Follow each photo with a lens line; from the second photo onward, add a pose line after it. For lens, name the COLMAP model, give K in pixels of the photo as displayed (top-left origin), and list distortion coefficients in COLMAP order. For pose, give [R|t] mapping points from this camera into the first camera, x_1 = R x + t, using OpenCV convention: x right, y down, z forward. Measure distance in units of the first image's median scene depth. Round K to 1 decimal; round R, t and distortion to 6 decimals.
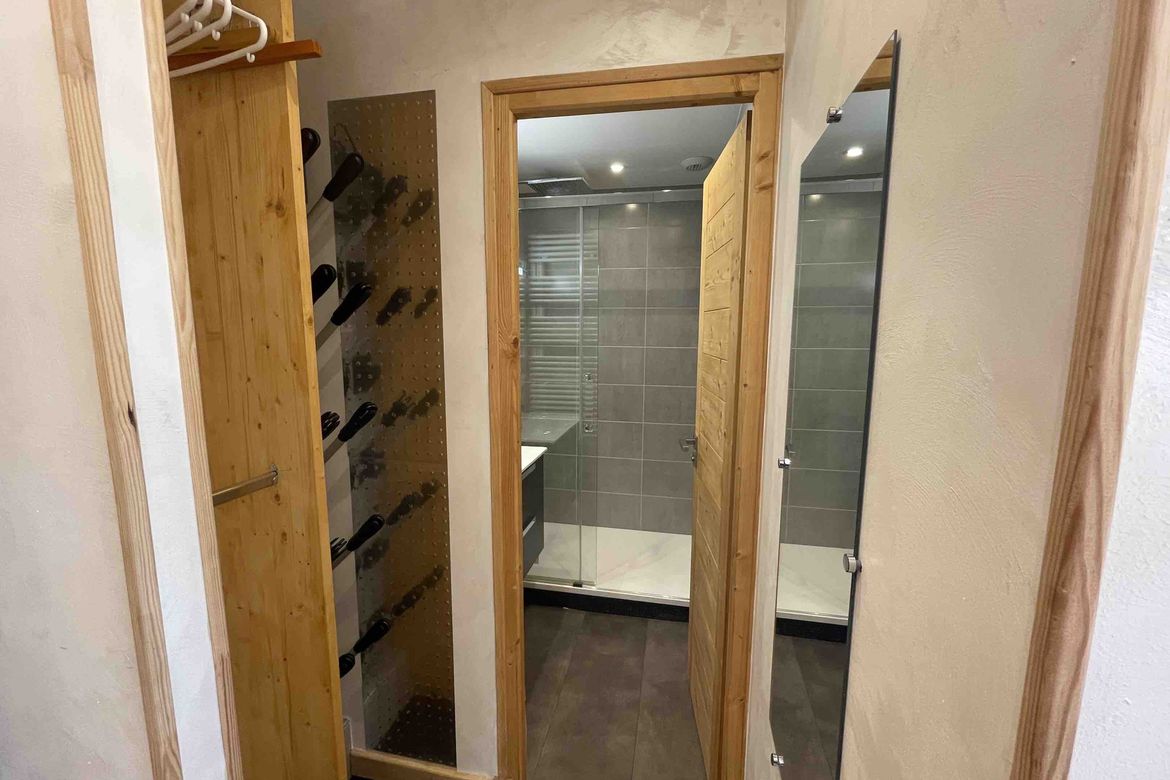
lens RADIAL K [[468.2, 0, 585.0], [0, 468.2, 390.0], [0, 0, 1]] dist [-0.000065, 0.000003]
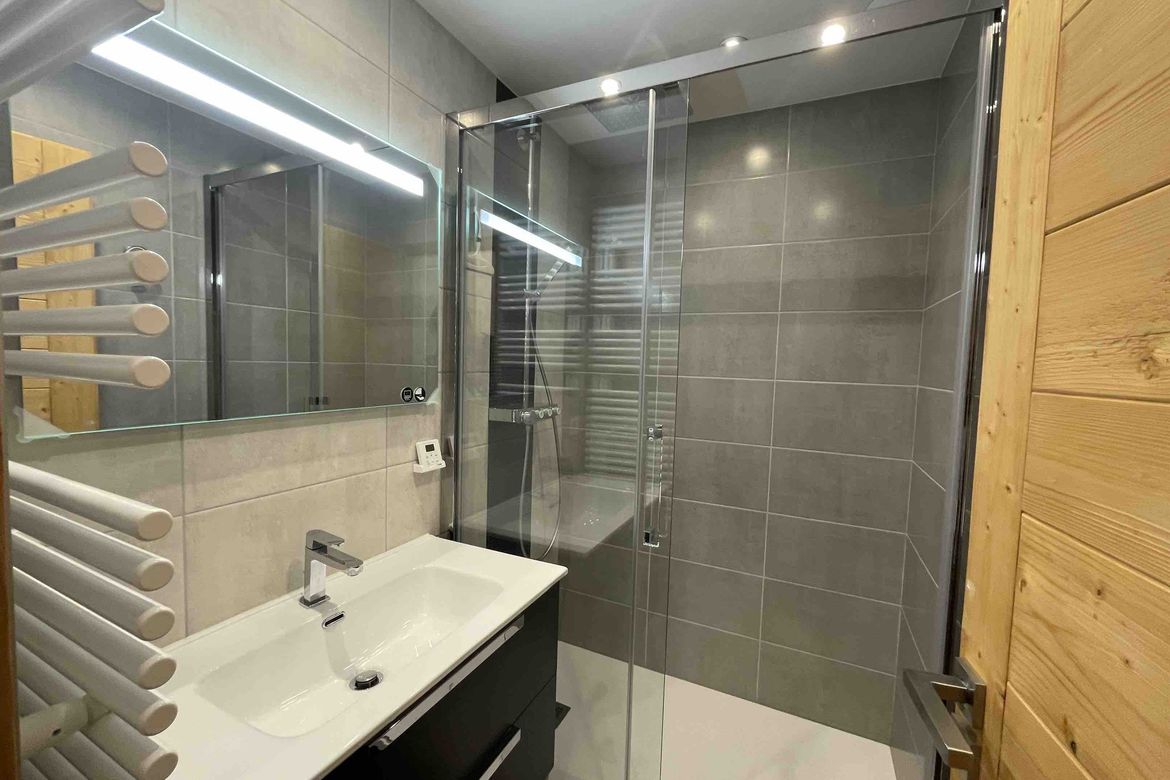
lens RADIAL K [[468.2, 0, 585.0], [0, 468.2, 390.0], [0, 0, 1]] dist [-0.000065, 0.000003]
pose [[0.970481, 0.039377, -0.237942, 0.037548], [-0.057300, 0.995978, -0.068884, -0.026176], [0.234272, 0.080485, 0.968834, 0.376138]]
